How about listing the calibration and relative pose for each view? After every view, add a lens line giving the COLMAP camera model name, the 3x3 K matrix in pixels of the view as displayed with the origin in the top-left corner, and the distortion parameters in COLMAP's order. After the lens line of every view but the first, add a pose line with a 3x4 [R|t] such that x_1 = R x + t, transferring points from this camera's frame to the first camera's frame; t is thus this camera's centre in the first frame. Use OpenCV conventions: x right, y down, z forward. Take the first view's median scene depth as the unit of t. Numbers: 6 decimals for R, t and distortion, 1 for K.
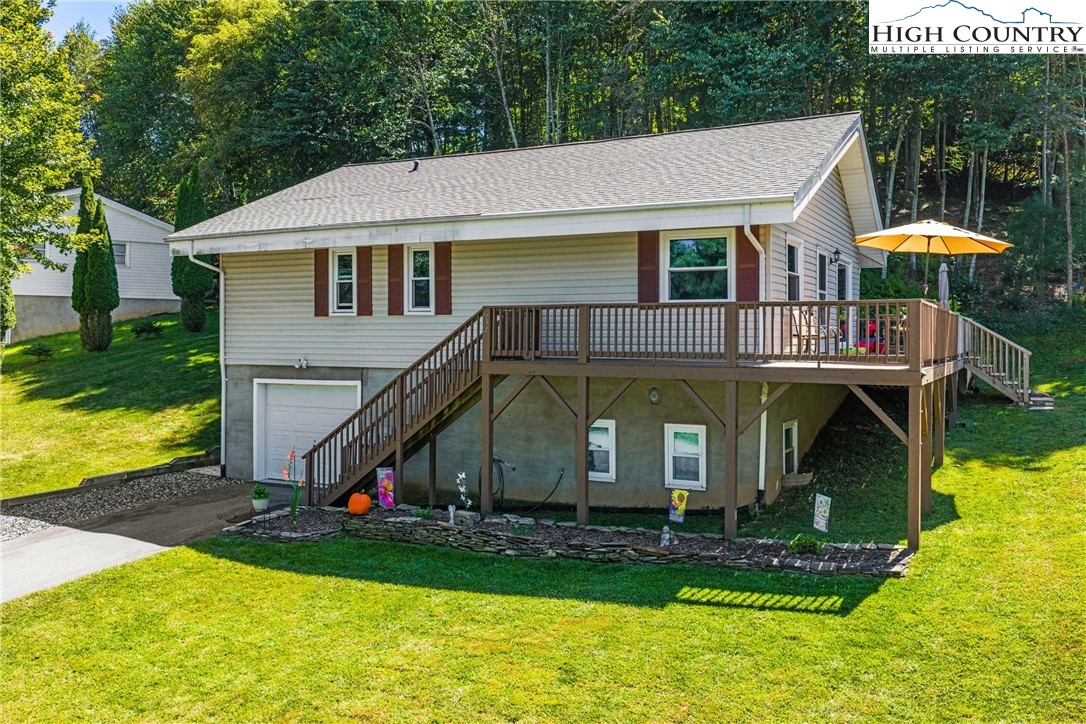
lens RADIAL K [[905.4, 0, 543.0], [0, 905.4, 362.0], [0, 0, 1]] dist [0.003077, 0.001010]
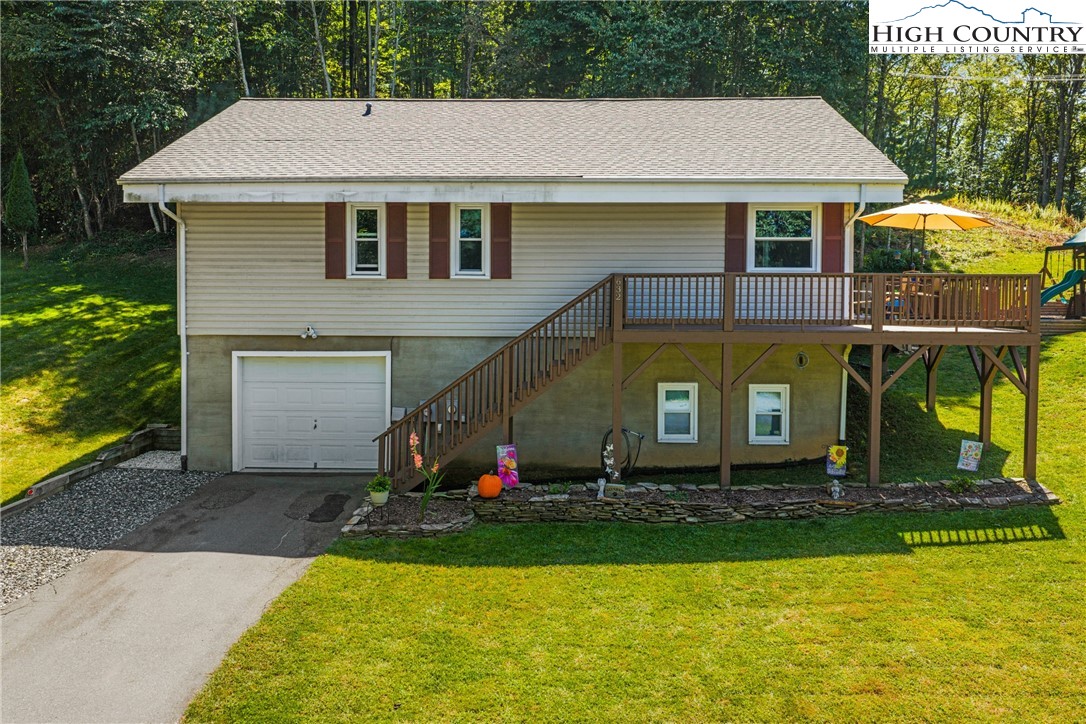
lens RADIAL K [[917.9, 0, 542.1], [0, 917.9, 324.8], [0, 0, 1]] dist [0.007714, -0.008047]
pose [[0.905329, -0.016986, 0.424371, -0.478543], [0.011783, 0.999820, 0.014881, -0.017994], [-0.424547, -0.008472, 0.905366, 0.116298]]
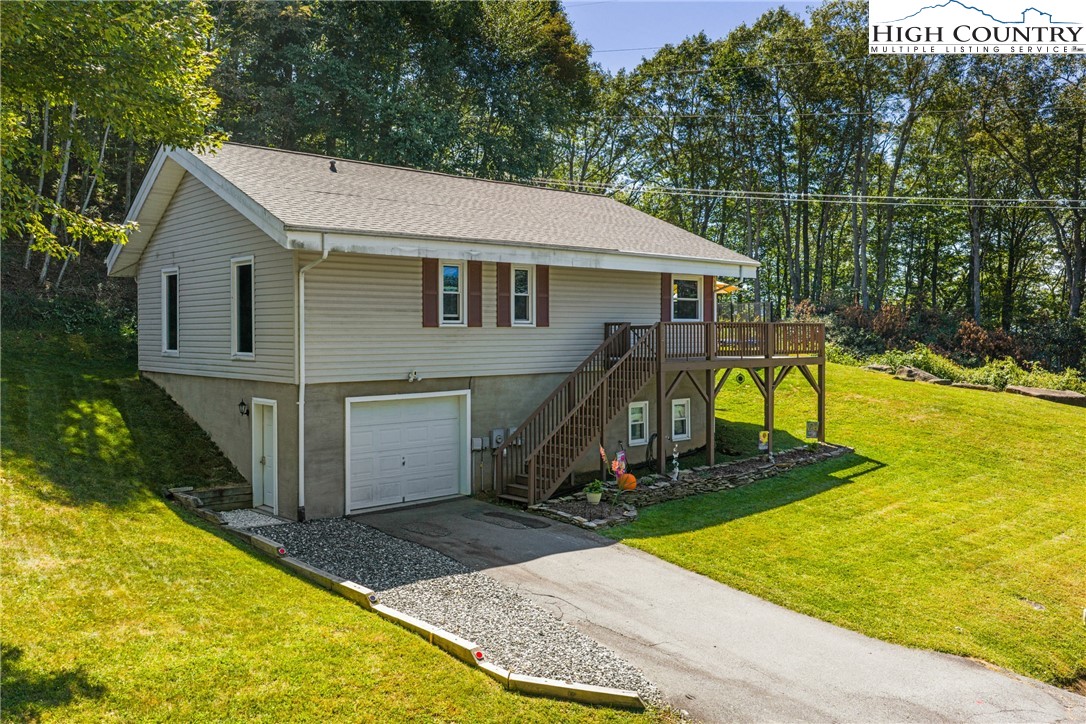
lens RADIAL K [[905.4, 0, 543.0], [0, 905.4, 362.0], [0, 0, 1]] dist [0.003077, 0.001010]
pose [[0.355795, -0.033157, 0.933976, -1.208179], [0.036564, 0.999099, 0.021540, -0.031739], [-0.933848, 0.026486, 0.356687, 0.582892]]
